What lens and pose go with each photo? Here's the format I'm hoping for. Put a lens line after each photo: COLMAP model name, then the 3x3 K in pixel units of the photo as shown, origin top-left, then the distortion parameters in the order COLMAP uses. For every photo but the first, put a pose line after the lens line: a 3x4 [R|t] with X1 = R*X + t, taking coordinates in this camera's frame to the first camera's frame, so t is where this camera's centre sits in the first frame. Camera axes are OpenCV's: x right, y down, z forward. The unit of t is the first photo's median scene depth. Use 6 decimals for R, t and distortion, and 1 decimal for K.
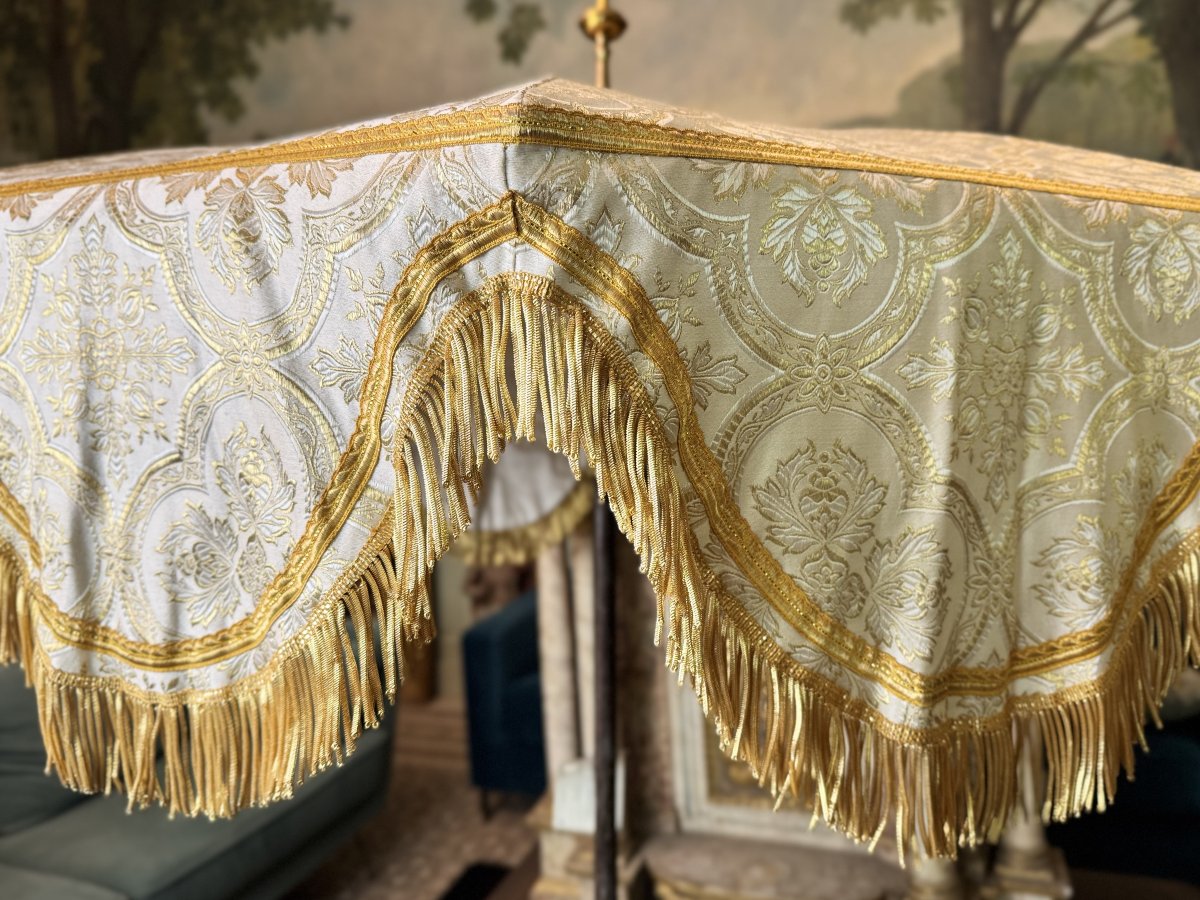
lens RADIAL K [[852.7, 0, 605.6], [0, 852.7, 445.5], [0, 0, 1]] dist [0.002422, -0.027130]
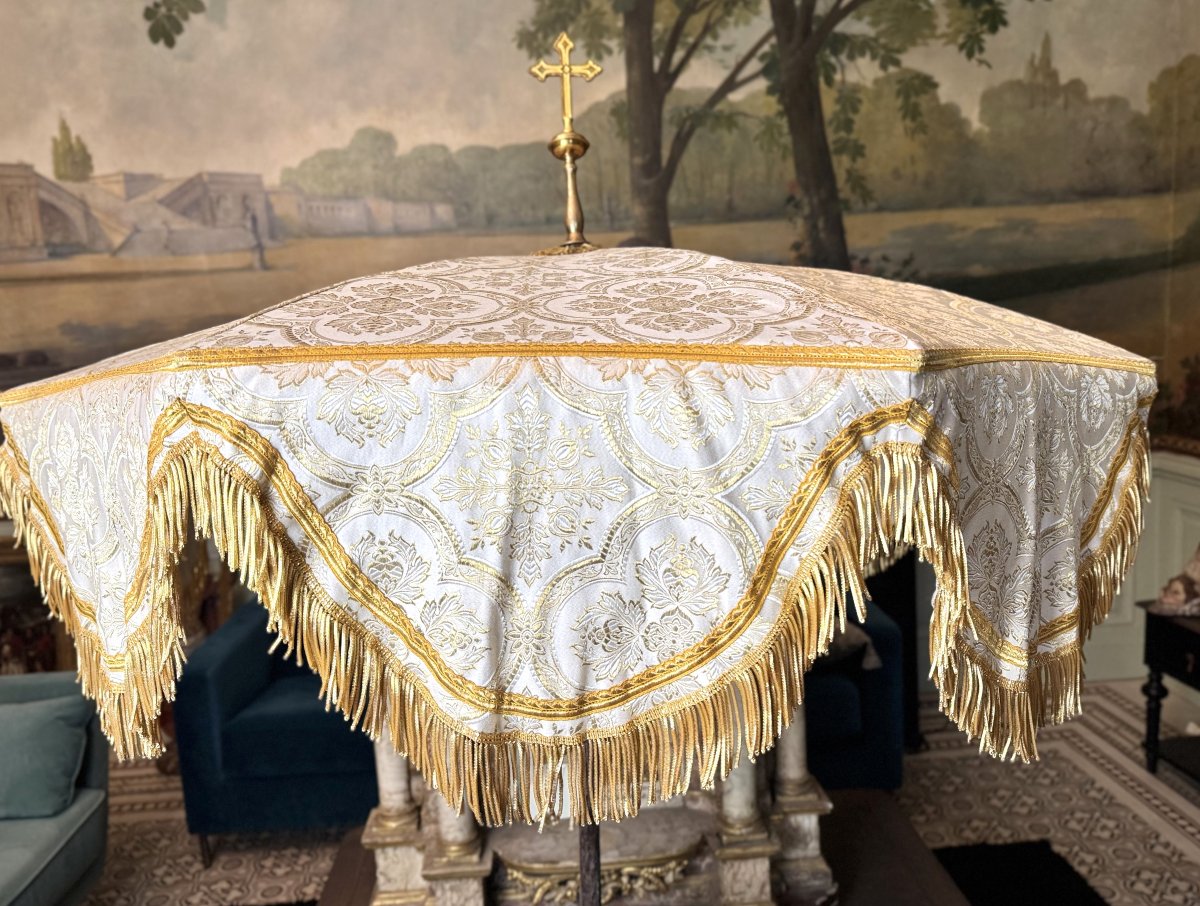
lens RADIAL K [[835.3, 0, 598.5], [0, 835.3, 451.4], [0, 0, 1]] dist [0.025238, -0.019954]
pose [[0.930240, -0.039714, 0.364796, -0.953370], [0.037341, 0.999211, 0.013561, -0.172939], [-0.365047, 0.001007, 0.930989, -0.246299]]
